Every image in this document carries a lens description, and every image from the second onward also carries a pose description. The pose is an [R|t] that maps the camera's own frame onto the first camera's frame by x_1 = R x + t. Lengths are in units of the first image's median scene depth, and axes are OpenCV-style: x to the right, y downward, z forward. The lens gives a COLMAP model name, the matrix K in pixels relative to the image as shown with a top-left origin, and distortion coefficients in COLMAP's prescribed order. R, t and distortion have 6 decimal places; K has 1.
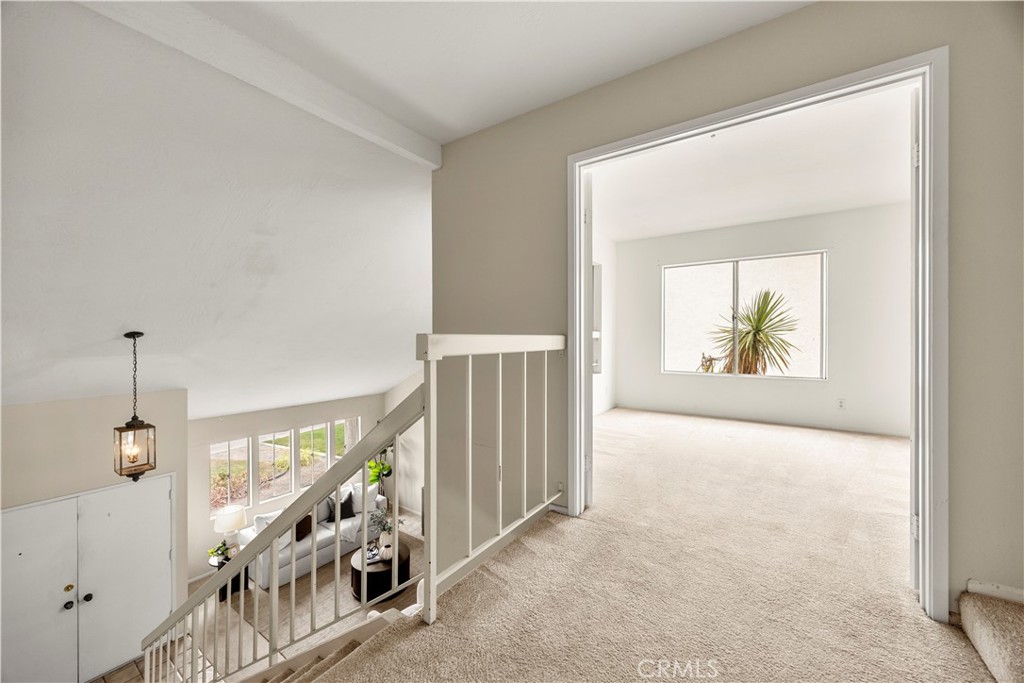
lens RADIAL K [[399.8, 0, 510.5], [0, 399.8, 334.9], [0, 0, 1]] dist [0.001398, 0.000056]
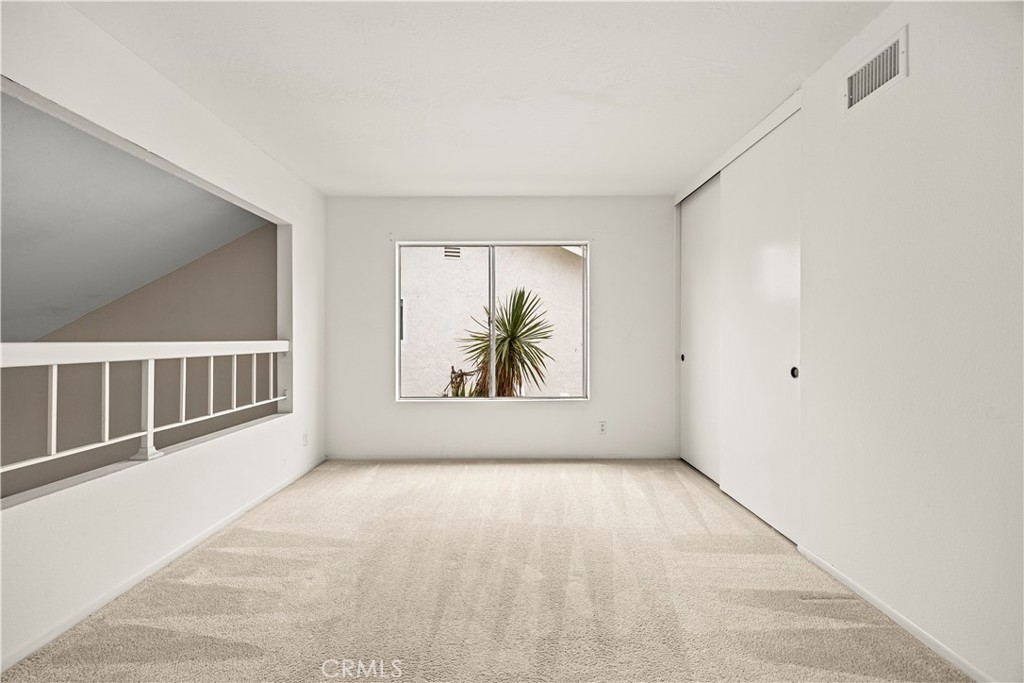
lens RADIAL K [[399.8, 0, 507.8], [0, 399.8, 338.4], [0, 0, 1]] dist [0.001398, 0.000056]
pose [[0.833882, -0.002816, 0.551935, 0.158803], [0.004054, 0.999991, -0.001023, -0.009051], [-0.551928, 0.003090, 0.833886, 0.326210]]
